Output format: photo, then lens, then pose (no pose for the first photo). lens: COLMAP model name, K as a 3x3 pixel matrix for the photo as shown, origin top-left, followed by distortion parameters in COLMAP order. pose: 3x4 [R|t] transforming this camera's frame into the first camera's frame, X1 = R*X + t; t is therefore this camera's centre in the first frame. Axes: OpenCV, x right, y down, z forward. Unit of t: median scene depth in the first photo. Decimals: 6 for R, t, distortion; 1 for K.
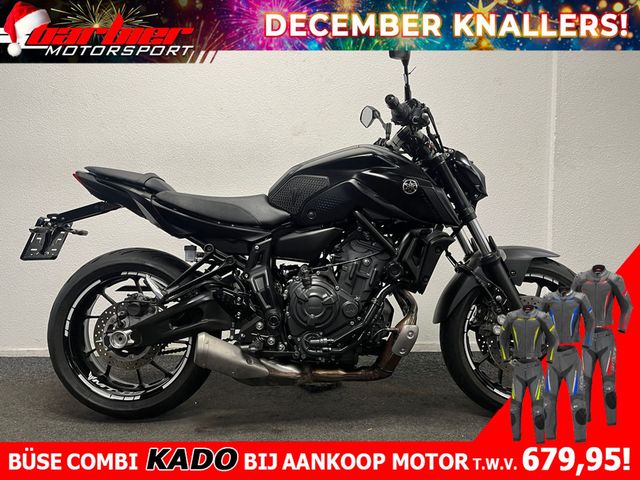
lens RADIAL K [[486.4, 0, 319.8], [0, 486.4, 245.9], [0, 0, 1]] dist [0.042759, -0.041179]
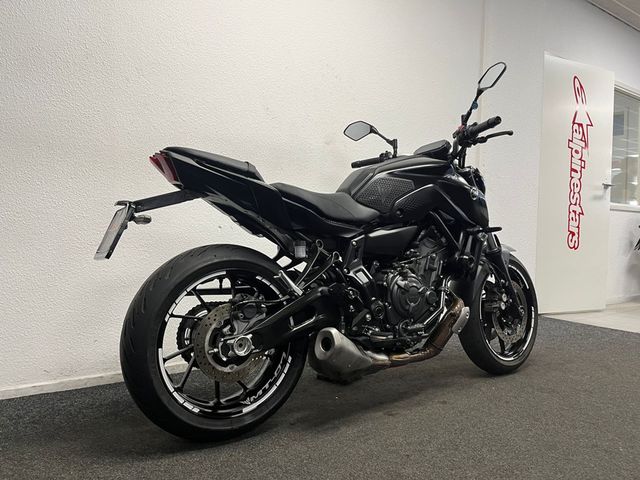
lens RADIAL K [[486.4, 0, 319.7], [0, 486.4, 238.7], [0, 0, 1]] dist [0.042759, -0.041179]
pose [[0.824575, 0.013486, 0.565591, -0.774231], [0.012358, 0.999048, -0.041838, 0.035950], [-0.565617, 0.041488, 0.823624, 0.184799]]
